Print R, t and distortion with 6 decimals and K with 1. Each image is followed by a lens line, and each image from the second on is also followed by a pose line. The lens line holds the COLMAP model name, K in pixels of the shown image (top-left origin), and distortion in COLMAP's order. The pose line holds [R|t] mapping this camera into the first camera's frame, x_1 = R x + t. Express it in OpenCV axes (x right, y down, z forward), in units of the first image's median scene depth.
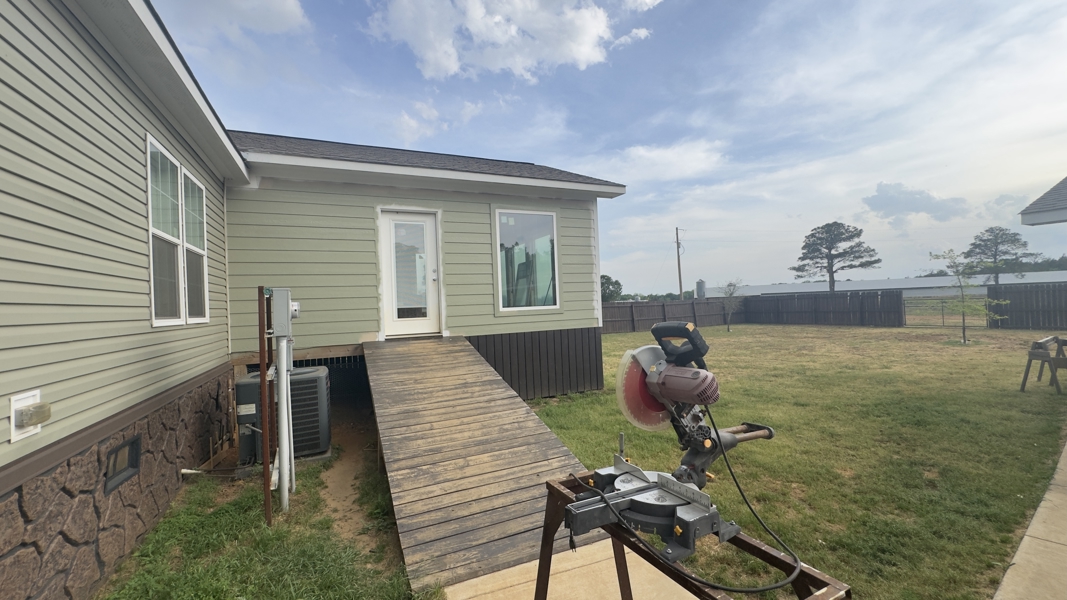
lens RADIAL K [[426.1, 0, 527.3], [0, 426.1, 311.6], [0, 0, 1]] dist [-0.010268, 0.000703]
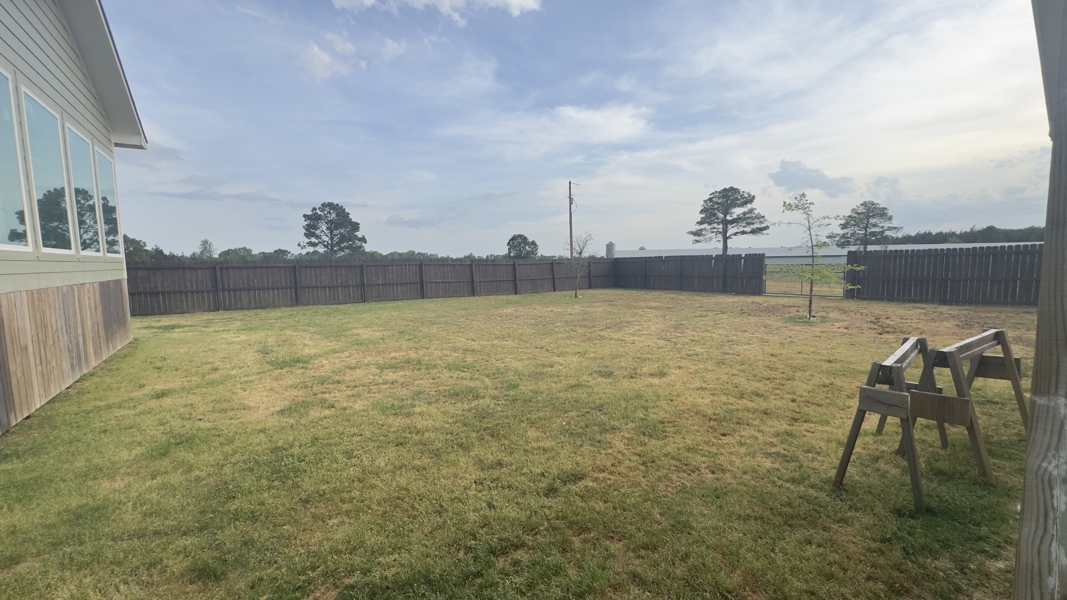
lens RADIAL K [[426.2, 0, 533.5], [0, 426.2, 300.0], [0, 0, 1]] dist [-0.001401, -0.000253]
pose [[0.984089, 0.009390, 0.177426, 0.076725], [-0.021077, 0.997721, 0.064103, 0.000012], [-0.176420, -0.066823, 0.982044, 0.063090]]
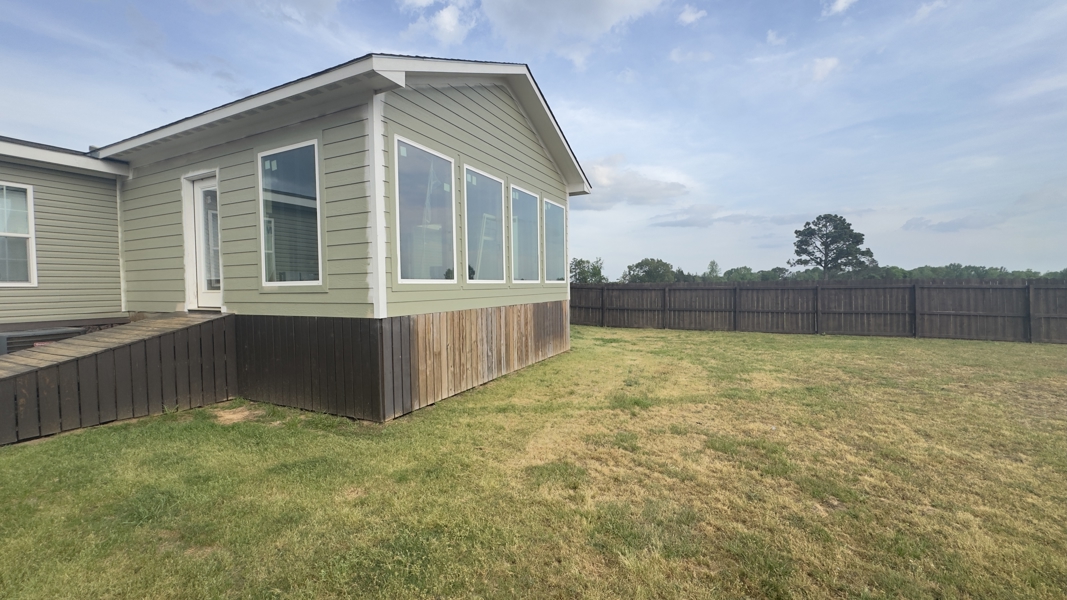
lens RADIAL K [[426.2, 0, 533.5], [0, 426.2, 300.0], [0, 0, 1]] dist [-0.001401, -0.000253]
pose [[0.634534, 0.056965, -0.770793, 0.092604], [-0.027488, 0.998313, 0.051151, -0.003179], [0.772406, -0.011270, 0.635029, 0.097083]]
